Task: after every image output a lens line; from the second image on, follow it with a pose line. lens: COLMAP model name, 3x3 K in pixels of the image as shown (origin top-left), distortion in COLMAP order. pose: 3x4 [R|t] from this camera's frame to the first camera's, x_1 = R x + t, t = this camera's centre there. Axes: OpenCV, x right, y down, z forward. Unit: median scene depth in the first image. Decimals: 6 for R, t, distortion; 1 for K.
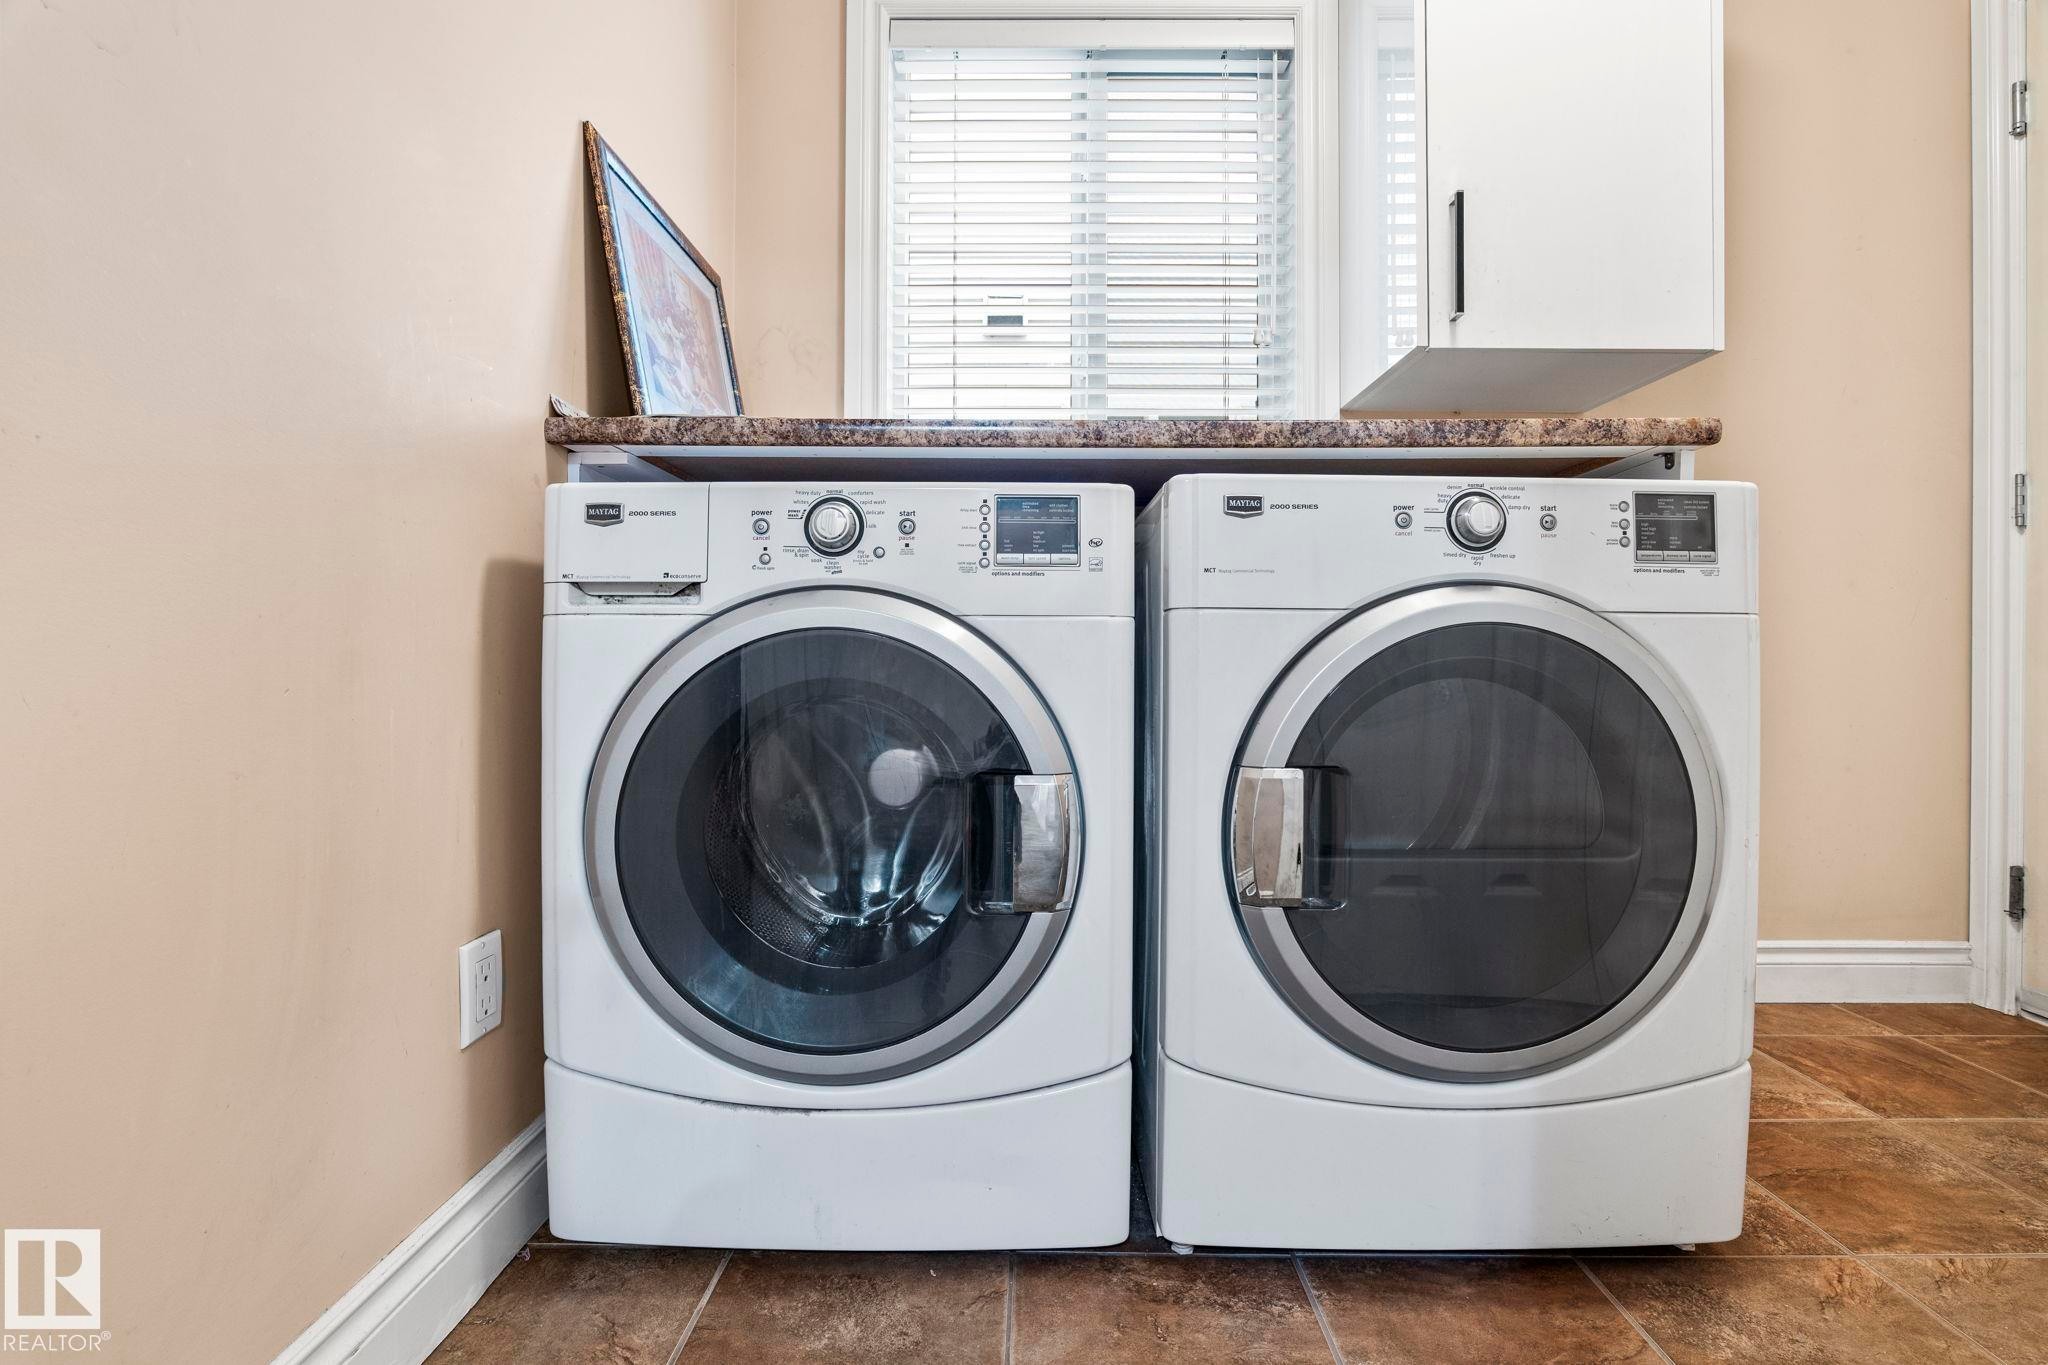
lens RADIAL K [[986.1, 0, 1028.9], [0, 986.1, 684.2], [0, 0, 1]] dist [-0.022867, 0.005673]
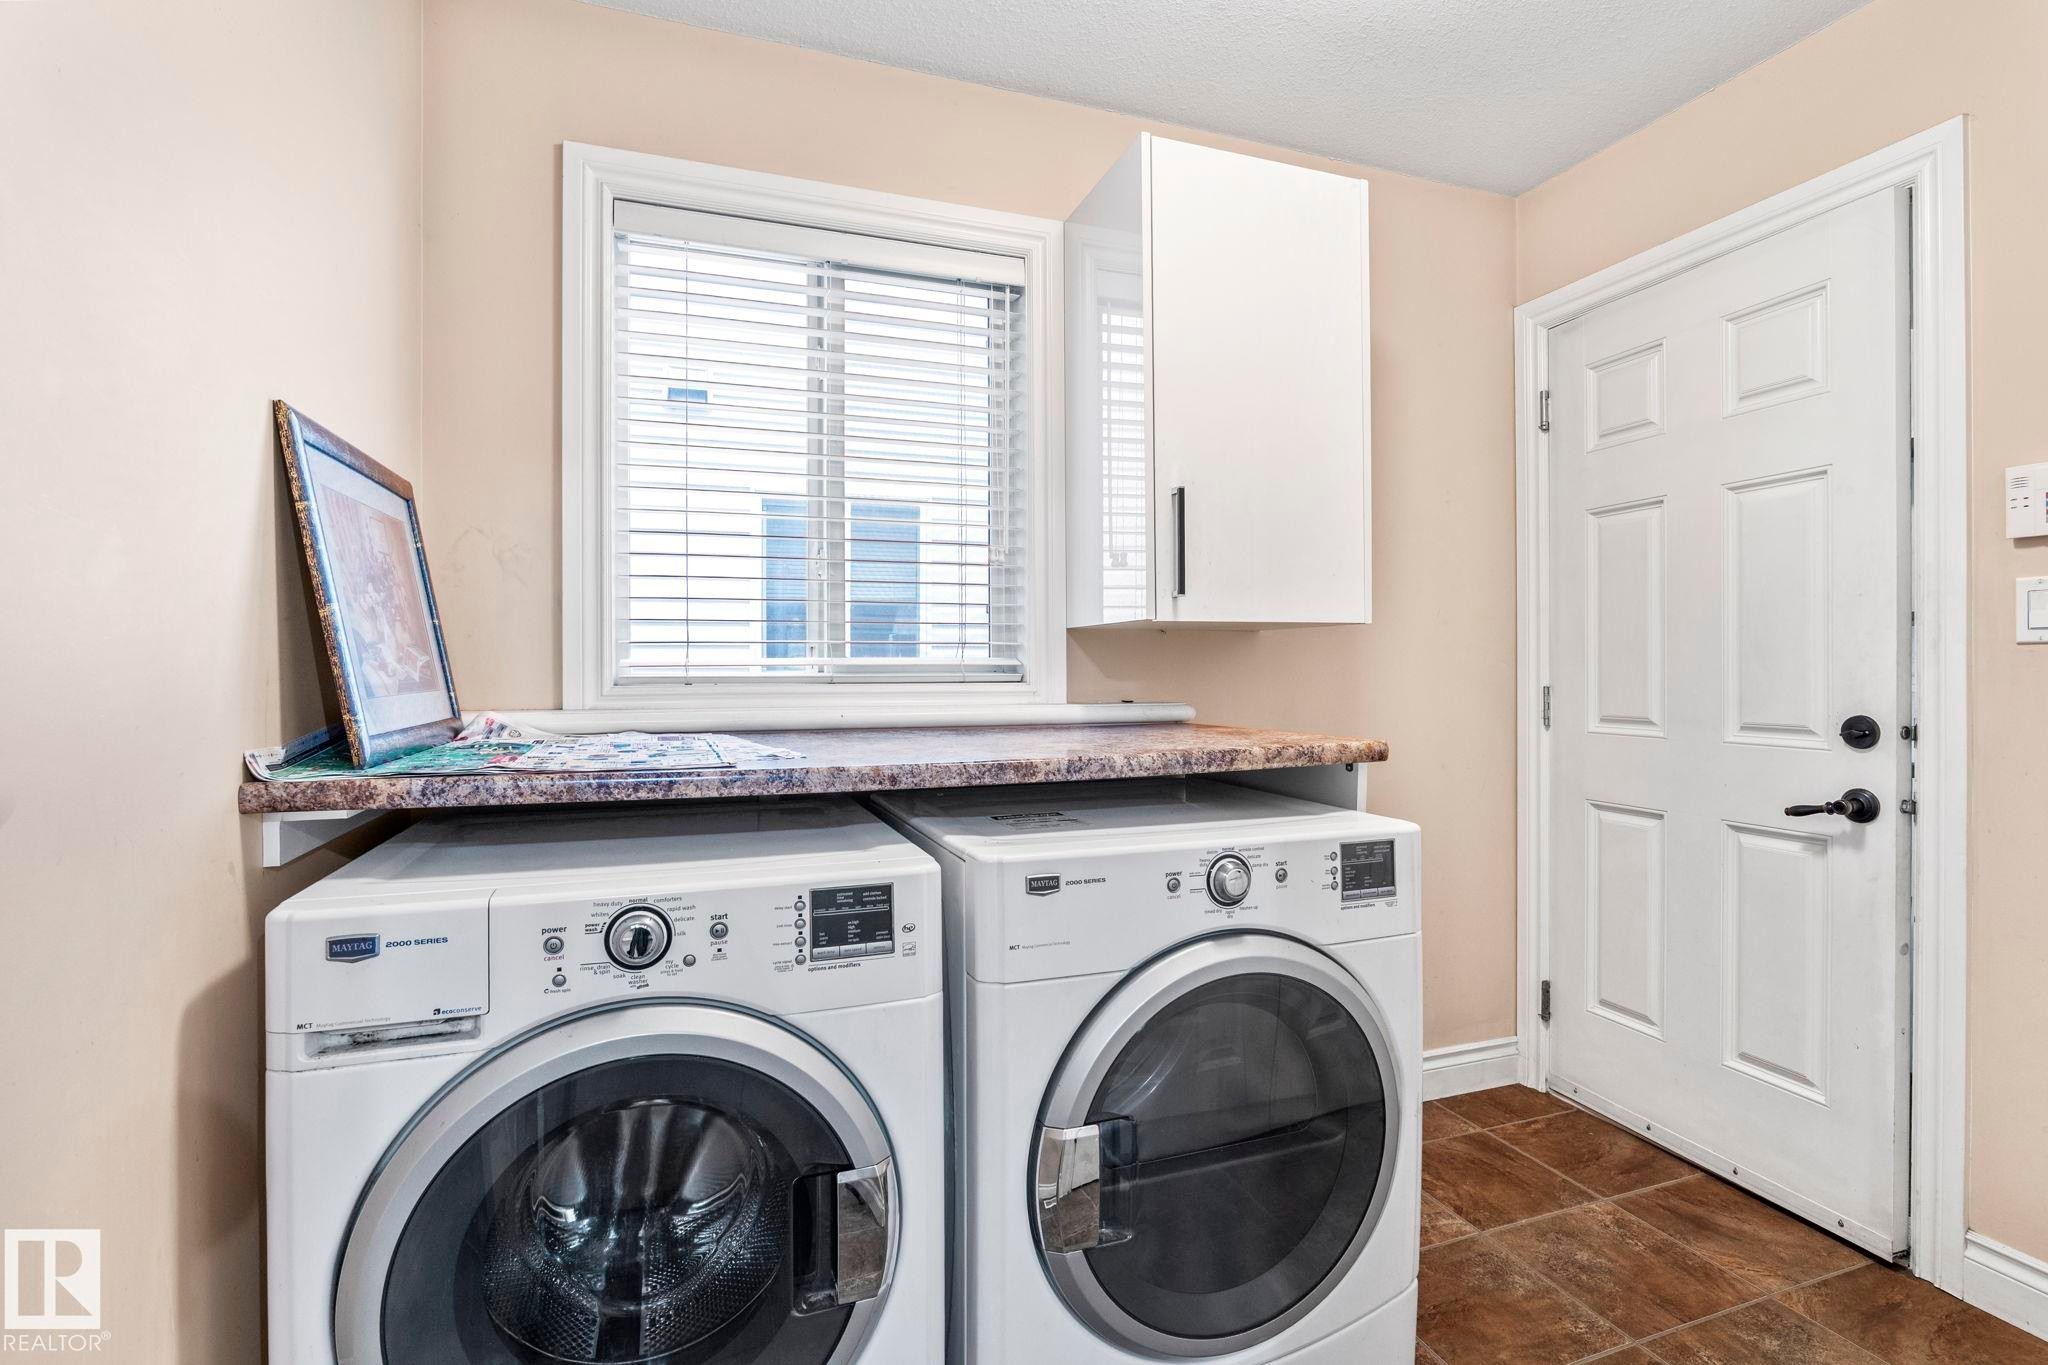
lens RADIAL K [[986.1, 0, 1057.8], [0, 986.1, 686.6], [0, 0, 1]] dist [-0.022867, 0.005673]
pose [[0.932792, -0.007293, 0.360343, -0.139735], [0.007507, 0.999972, 0.000805, -0.350252], [-0.360338, 0.001954, 0.932820, -0.025227]]
